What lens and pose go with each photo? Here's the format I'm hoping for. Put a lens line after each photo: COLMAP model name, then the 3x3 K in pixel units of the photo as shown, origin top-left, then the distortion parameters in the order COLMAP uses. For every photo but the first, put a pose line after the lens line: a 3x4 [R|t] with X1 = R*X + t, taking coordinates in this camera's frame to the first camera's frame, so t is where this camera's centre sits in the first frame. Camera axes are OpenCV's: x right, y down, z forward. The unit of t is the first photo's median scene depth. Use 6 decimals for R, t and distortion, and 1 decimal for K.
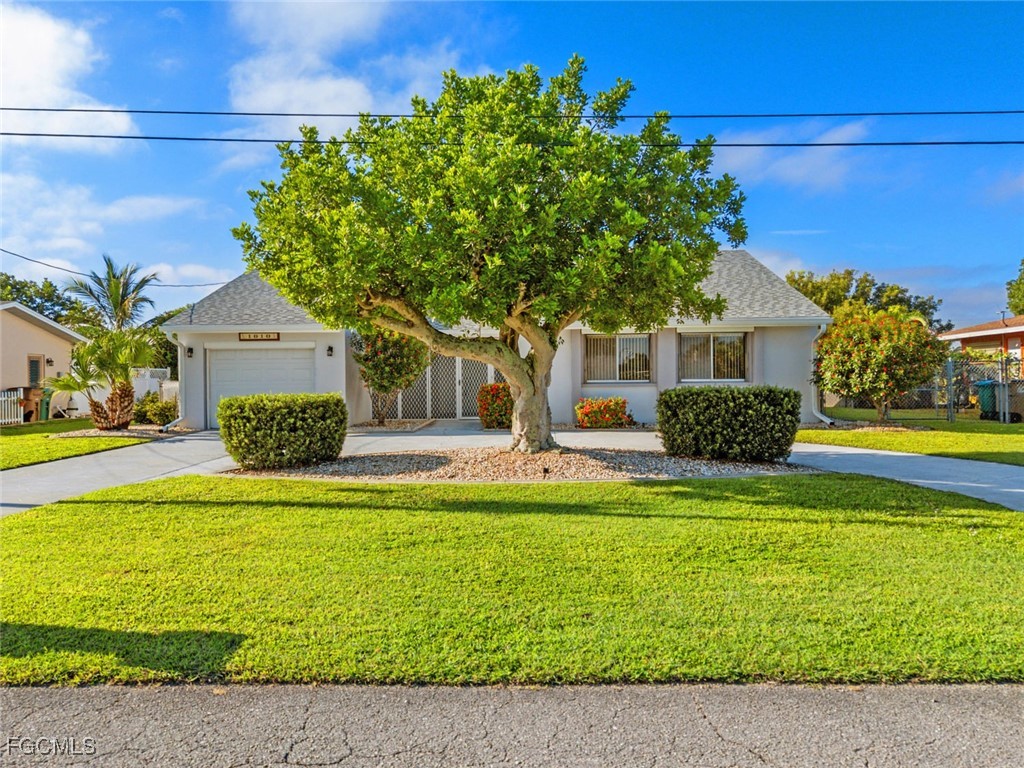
lens RADIAL K [[719.1, 0, 508.4], [0, 719.1, 423.8], [0, 0, 1]] dist [0.003700, 0.001151]
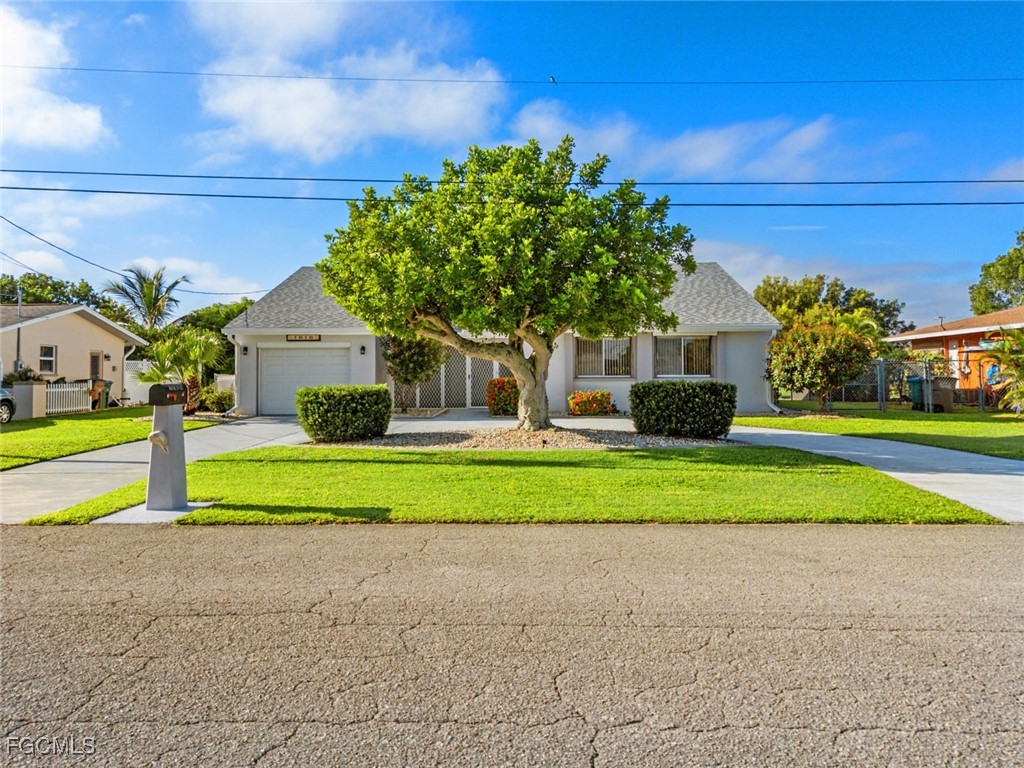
lens RADIAL K [[756.5, 0, 516.4], [0, 756.5, 382.6], [0, 0, 1]] dist [0.076609, -0.066570]
pose [[0.999812, 0.004018, 0.018968, -0.026261], [-0.003074, 0.998768, -0.049530, 0.021875], [-0.019143, 0.049462, 0.998593, -0.397976]]
